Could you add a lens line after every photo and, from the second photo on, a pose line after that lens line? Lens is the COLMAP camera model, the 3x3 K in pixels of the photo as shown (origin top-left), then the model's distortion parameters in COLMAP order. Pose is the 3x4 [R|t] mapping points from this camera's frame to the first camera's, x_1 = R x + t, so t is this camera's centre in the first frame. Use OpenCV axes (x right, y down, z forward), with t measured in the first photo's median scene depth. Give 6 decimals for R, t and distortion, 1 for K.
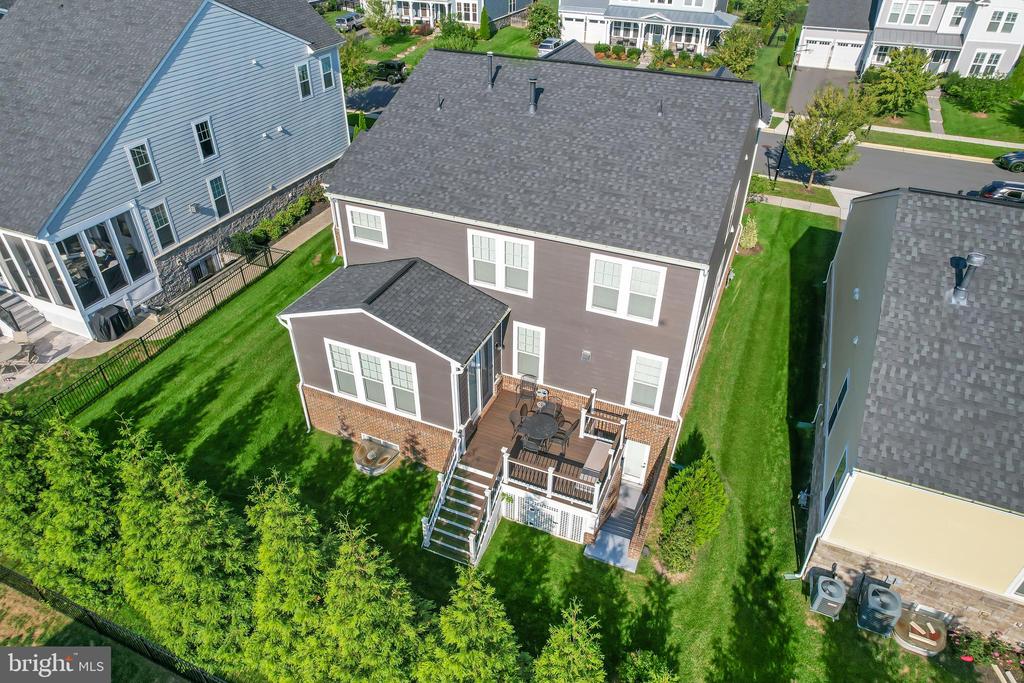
lens RADIAL K [[645.0, 0, 512.0], [0, 645.0, 341.5], [0, 0, 1]] dist [-0.087073, 0.075726]
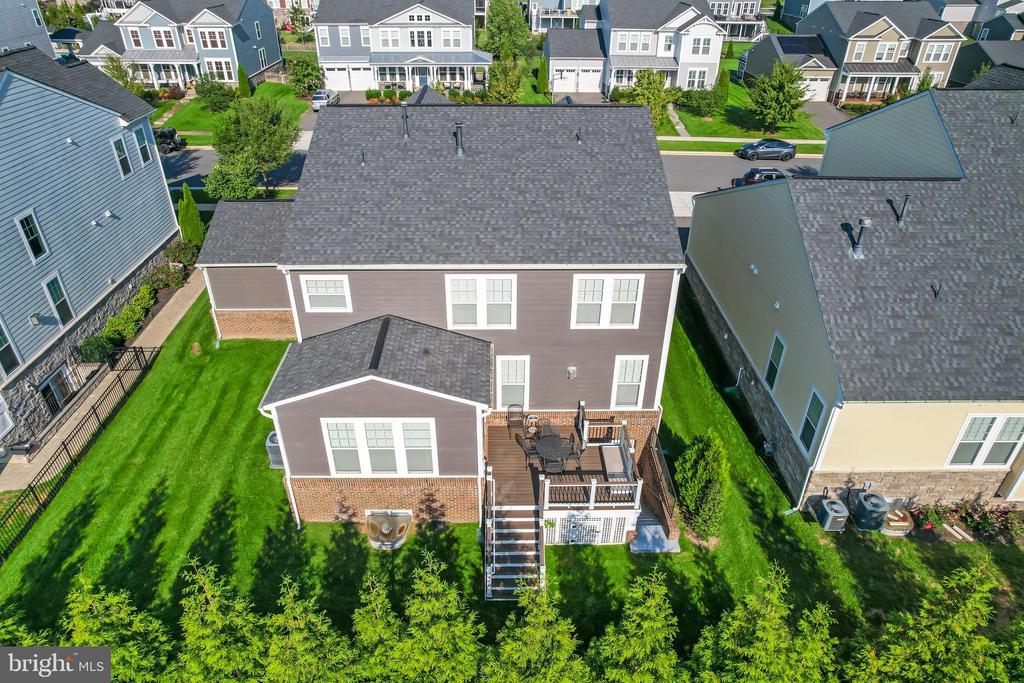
lens RADIAL K [[645.0, 0, 512.0], [0, 645.0, 341.5], [0, 0, 1]] dist [-0.087073, 0.075726]
pose [[0.915002, -0.216078, 0.340708, -0.311738], [0.235550, 0.971725, -0.016320, -0.030985], [-0.327549, 0.095187, 0.940027, 0.031752]]
